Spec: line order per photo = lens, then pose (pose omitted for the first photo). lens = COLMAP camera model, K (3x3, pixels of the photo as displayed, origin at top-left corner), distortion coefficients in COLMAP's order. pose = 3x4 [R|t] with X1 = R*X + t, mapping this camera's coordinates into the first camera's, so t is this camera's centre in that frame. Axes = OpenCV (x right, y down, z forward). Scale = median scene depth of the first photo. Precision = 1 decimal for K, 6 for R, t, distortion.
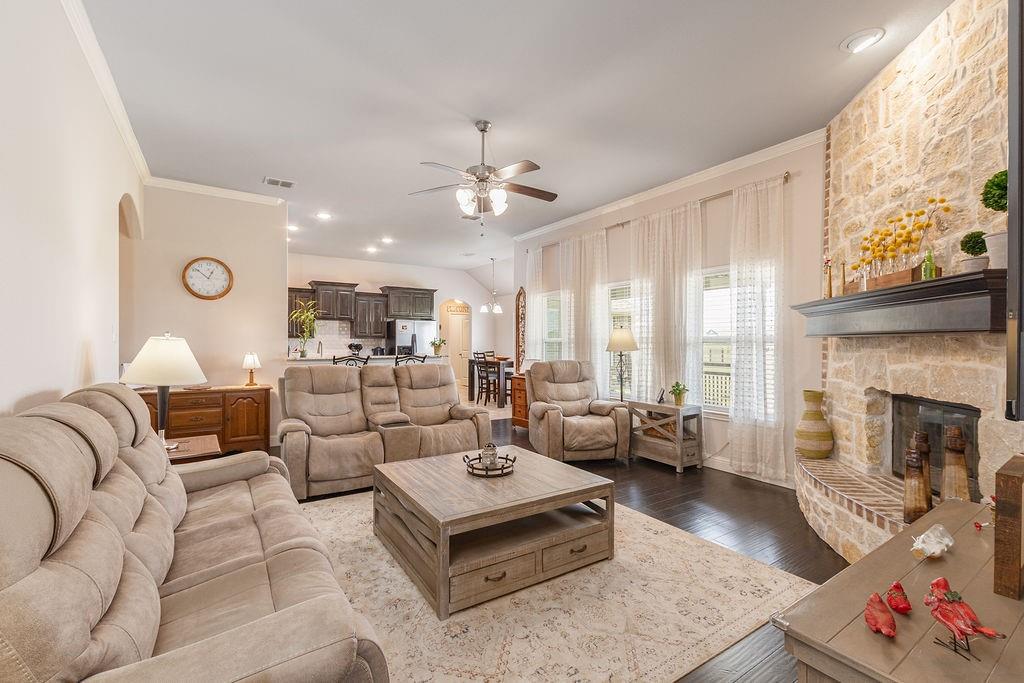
lens RADIAL K [[441.2, 0, 512.2], [0, 441.2, 336.5], [0, 0, 1]] dist [0.005274, -0.002483]
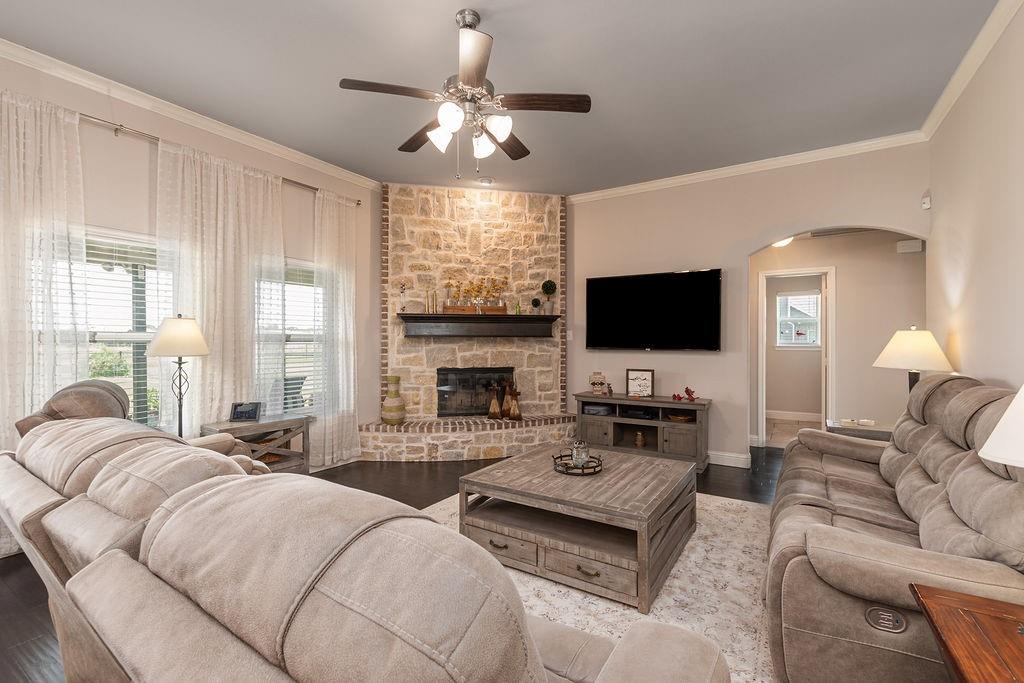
lens RADIAL K [[441.2, 0, 510.4], [0, 441.2, 340.1], [0, 0, 1]] dist [0.005274, -0.002483]
pose [[-0.384780, 0.003786, 0.923001, -0.900809], [0.011848, 0.999929, 0.000838, 0.020659], [-0.922932, 0.011258, -0.384797, 1.531041]]
